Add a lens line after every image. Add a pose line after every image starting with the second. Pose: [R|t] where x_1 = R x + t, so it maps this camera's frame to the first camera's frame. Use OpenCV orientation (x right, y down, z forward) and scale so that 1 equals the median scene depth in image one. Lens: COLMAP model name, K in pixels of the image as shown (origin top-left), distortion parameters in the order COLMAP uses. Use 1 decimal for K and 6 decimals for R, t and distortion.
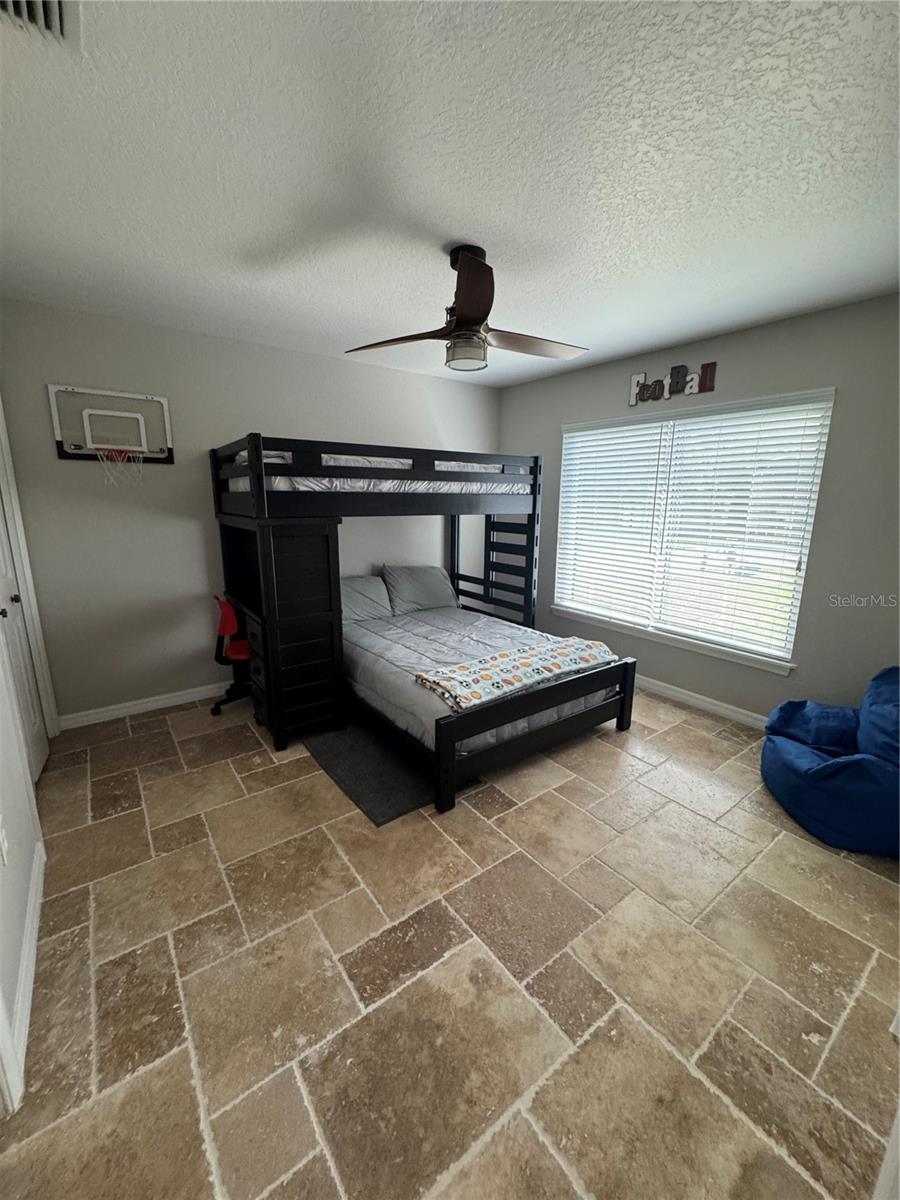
lens RADIAL K [[477.3, 0, 454.3], [0, 477.3, 596.4], [0, 0, 1]] dist [-0.003732, 0.000823]
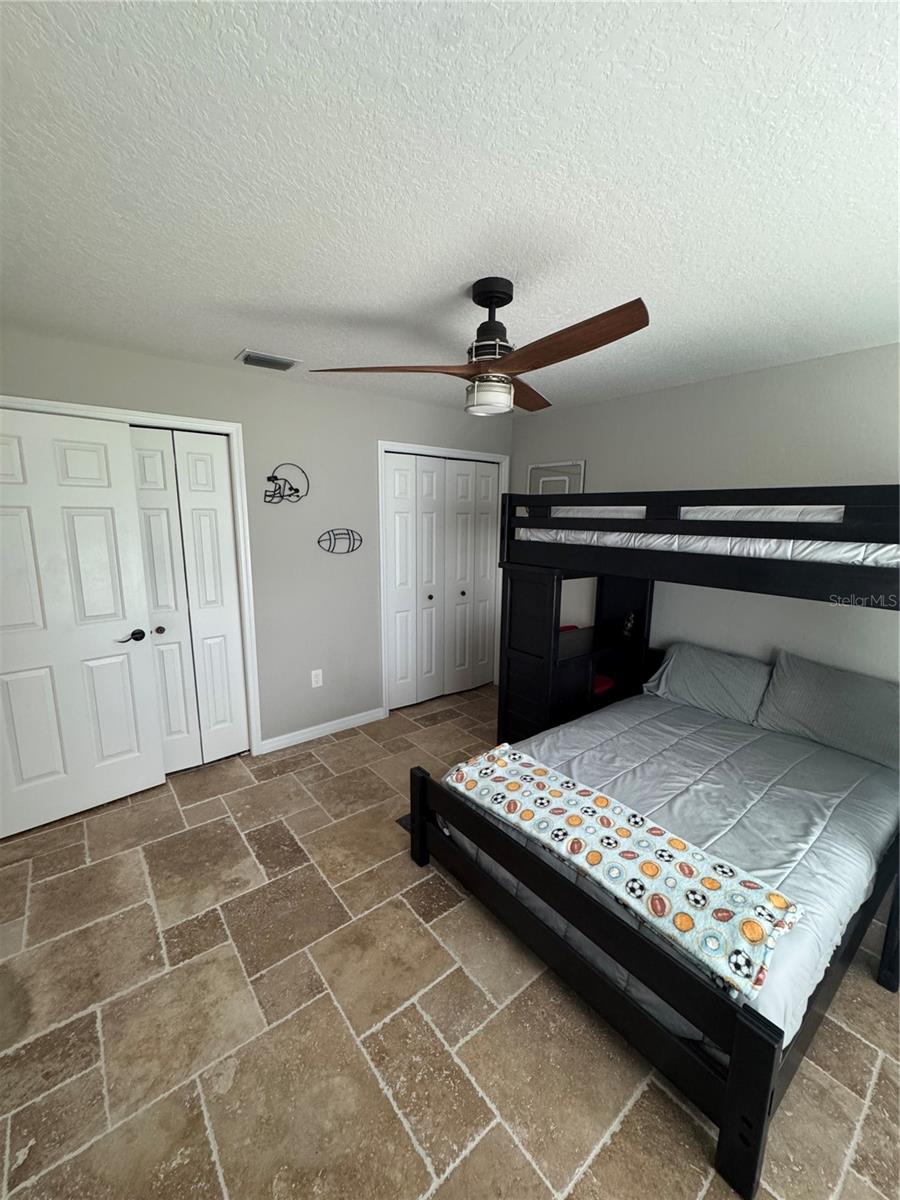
lens RADIAL K [[477.3, 0, 449.2], [0, 477.3, 597.2], [0, 0, 1]] dist [-0.003732, 0.000823]
pose [[0.038142, 0.162442, -0.985981, 0.917454], [-0.219969, 0.963861, 0.150289, -0.261648], [0.974761, 0.211152, 0.072496, 0.911169]]
